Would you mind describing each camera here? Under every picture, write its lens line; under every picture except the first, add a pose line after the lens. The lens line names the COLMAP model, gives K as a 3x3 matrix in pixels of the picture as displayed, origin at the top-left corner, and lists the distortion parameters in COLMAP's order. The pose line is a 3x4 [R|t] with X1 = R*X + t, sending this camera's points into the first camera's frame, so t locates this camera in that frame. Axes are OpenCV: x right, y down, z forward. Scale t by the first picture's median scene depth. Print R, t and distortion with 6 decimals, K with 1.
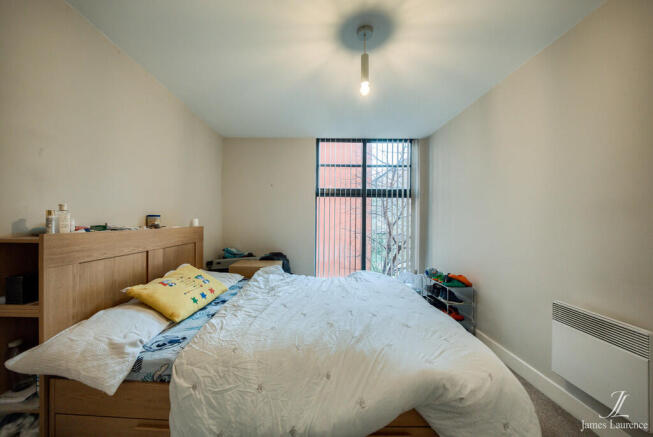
lens RADIAL K [[233.3, 0, 326.5], [0, 233.3, 218.5], [0, 0, 1]] dist [-0.002270, -0.000142]
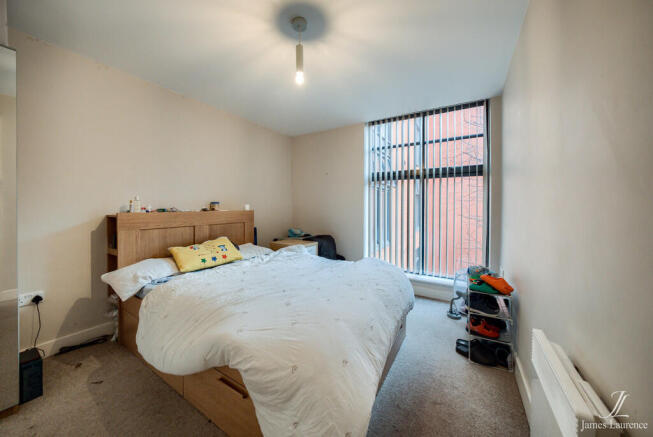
lens RADIAL K [[236.5, 0, 315.5], [0, 236.5, 200.9], [0, 0, 1]] dist [0.034018, -0.000052]
pose [[0.850215, -0.007979, -0.526375, 0.507038], [0.004628, 0.999960, -0.007682, -0.006820], [0.526415, 0.004096, 0.850218, 0.056510]]
